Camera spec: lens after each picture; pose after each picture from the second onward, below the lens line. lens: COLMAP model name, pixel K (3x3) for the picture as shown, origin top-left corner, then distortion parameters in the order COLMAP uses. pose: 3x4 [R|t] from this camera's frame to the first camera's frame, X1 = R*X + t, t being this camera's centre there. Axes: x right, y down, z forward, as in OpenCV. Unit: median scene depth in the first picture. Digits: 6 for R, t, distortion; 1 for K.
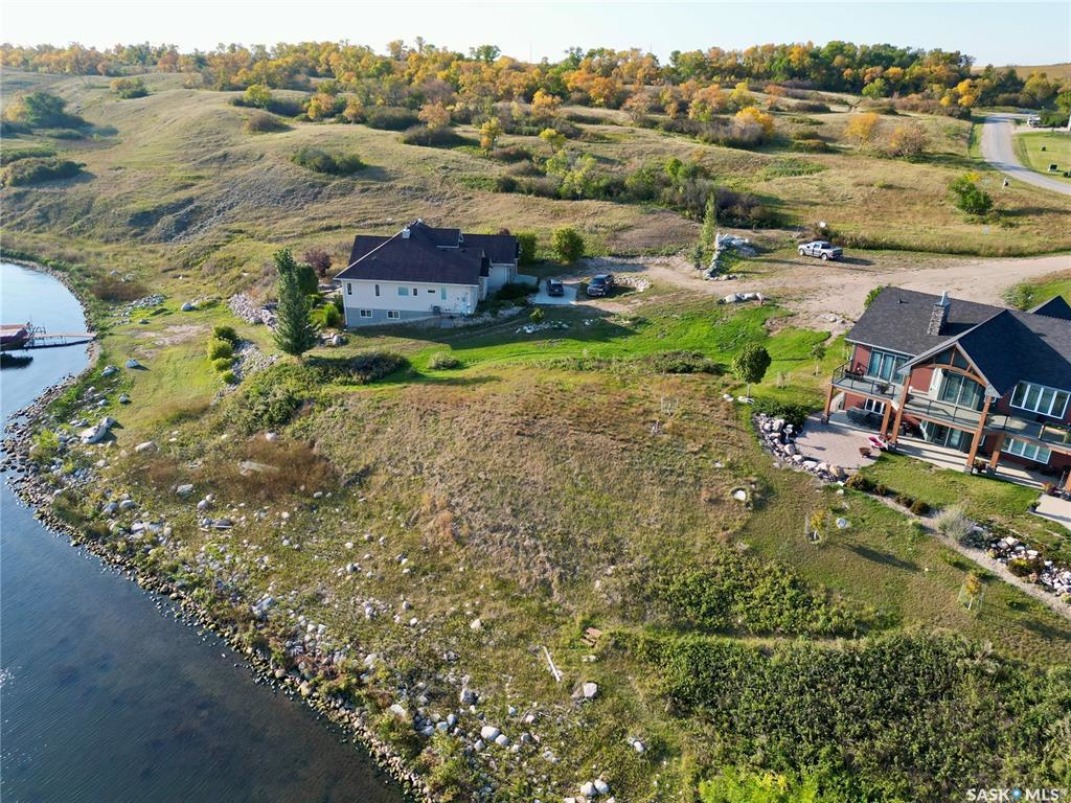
lens RADIAL K [[754.7, 0, 534.7], [0, 754.7, 401.3], [0, 0, 1]] dist [0.053513, -0.039123]
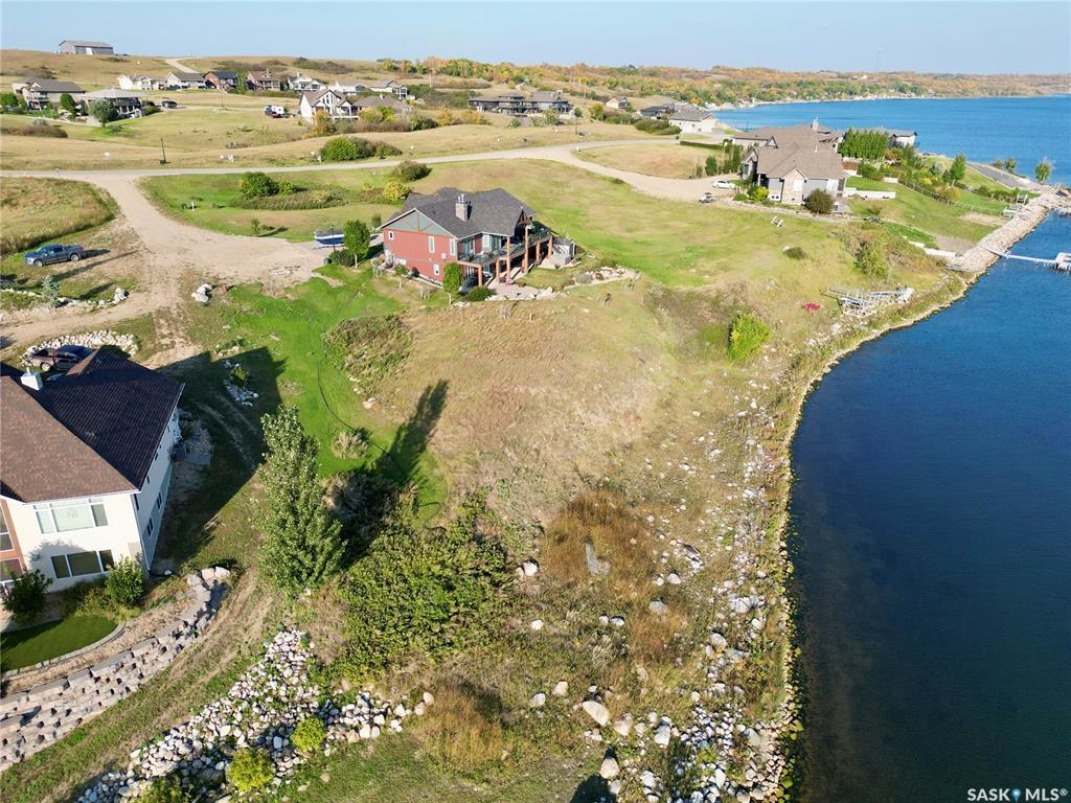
lens RADIAL K [[754.7, 0, 539.5], [0, 754.7, 401.2], [0, 0, 1]] dist [0.053513, -0.039123]
pose [[-0.331714, -0.390352, 0.858831, -0.649732], [0.351888, 0.793475, 0.496560, -0.312980], [-0.875294, 0.466929, -0.125847, 0.716313]]
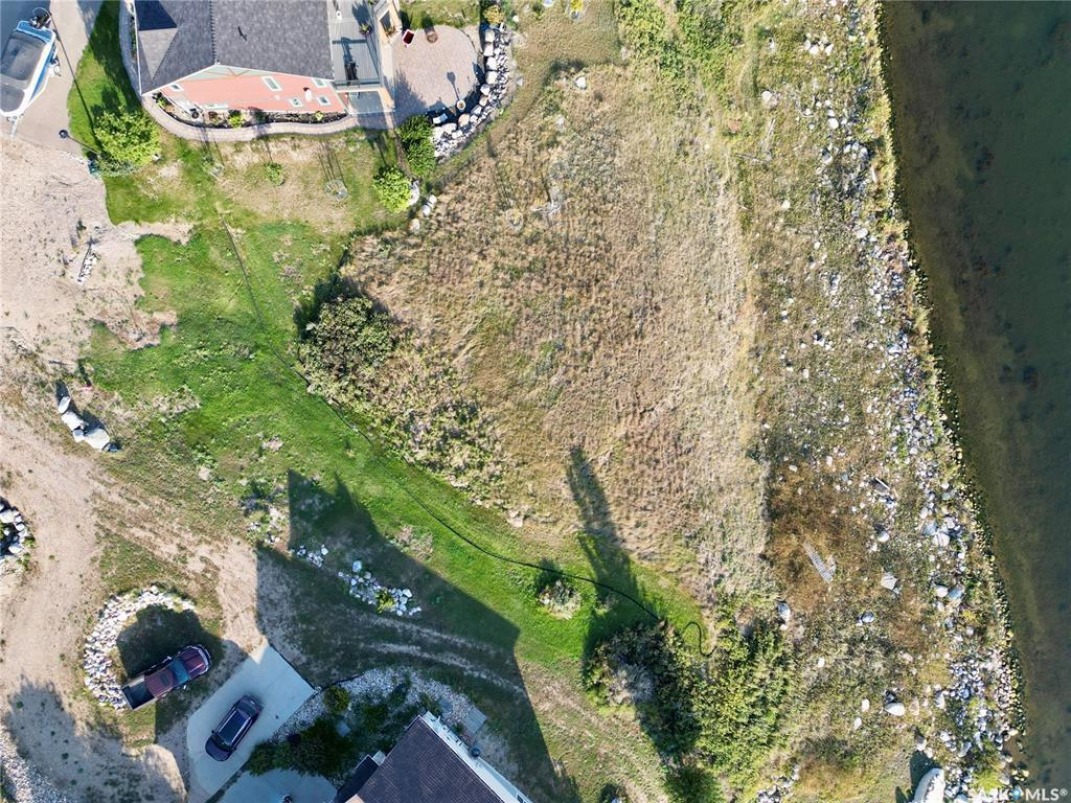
lens RADIAL K [[754.7, 0, 534.3], [0, 754.7, 405.9], [0, 0, 1]] dist [0.053513, -0.039123]
pose [[-0.762571, -0.646888, 0.004667, 0.009535], [0.255697, -0.294781, 0.920719, -0.525247], [-0.594226, 0.703307, 0.390199, 0.477276]]
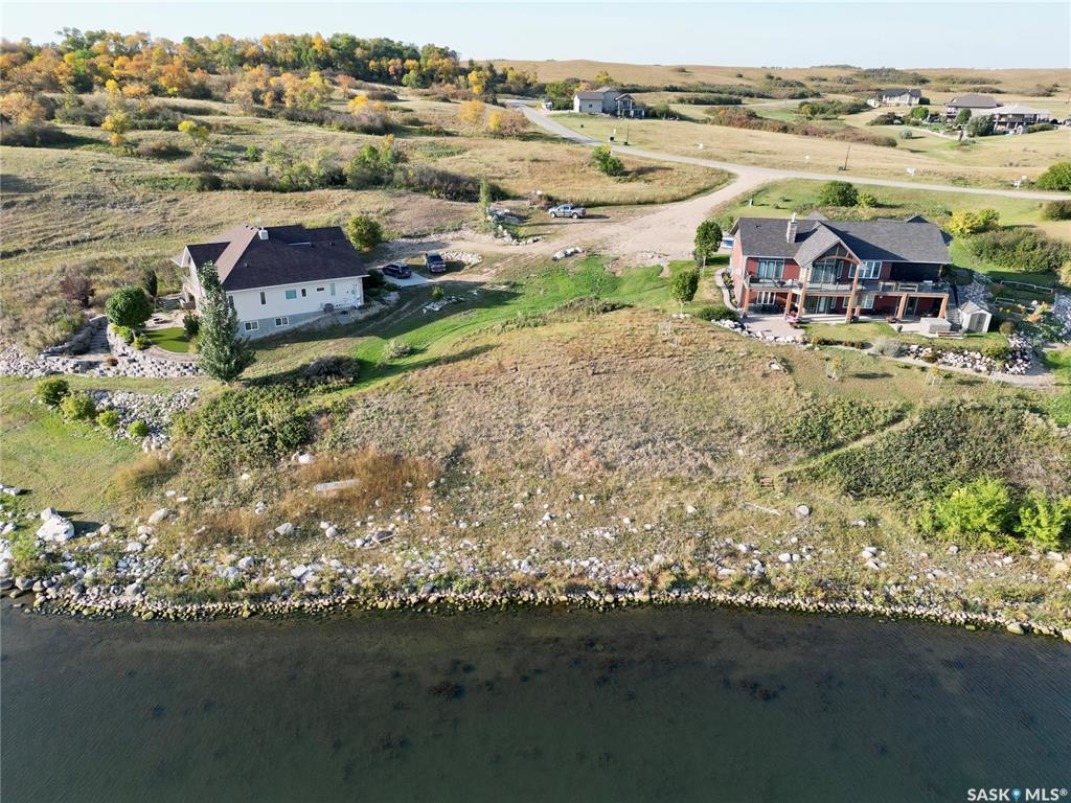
lens RADIAL K [[754.7, 0, 535.9], [0, 754.7, 404.8], [0, 0, 1]] dist [0.053513, -0.039123]
pose [[0.776178, -0.252106, 0.577919, -0.459127], [0.243375, 0.965343, 0.094247, -0.025012], [-0.581650, 0.067499, 0.810634, 0.061064]]
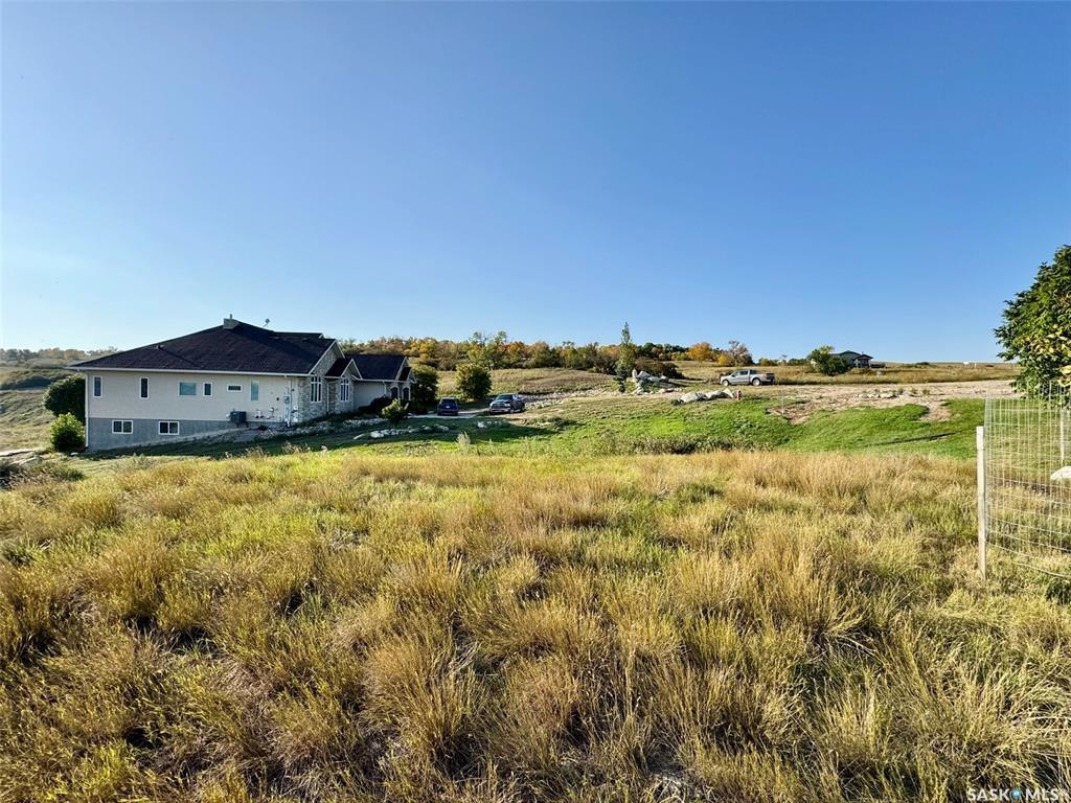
lens RADIAL K [[428.3, 0, 534.9], [0, 428.3, 402.8], [0, 0, 1]] dist [0.000317, 0.000644]
pose [[0.992931, -0.001410, 0.118689, 0.061132], [0.045256, 0.928895, -0.367569, 0.007389], [-0.109731, 0.370341, 0.922392, 0.574522]]
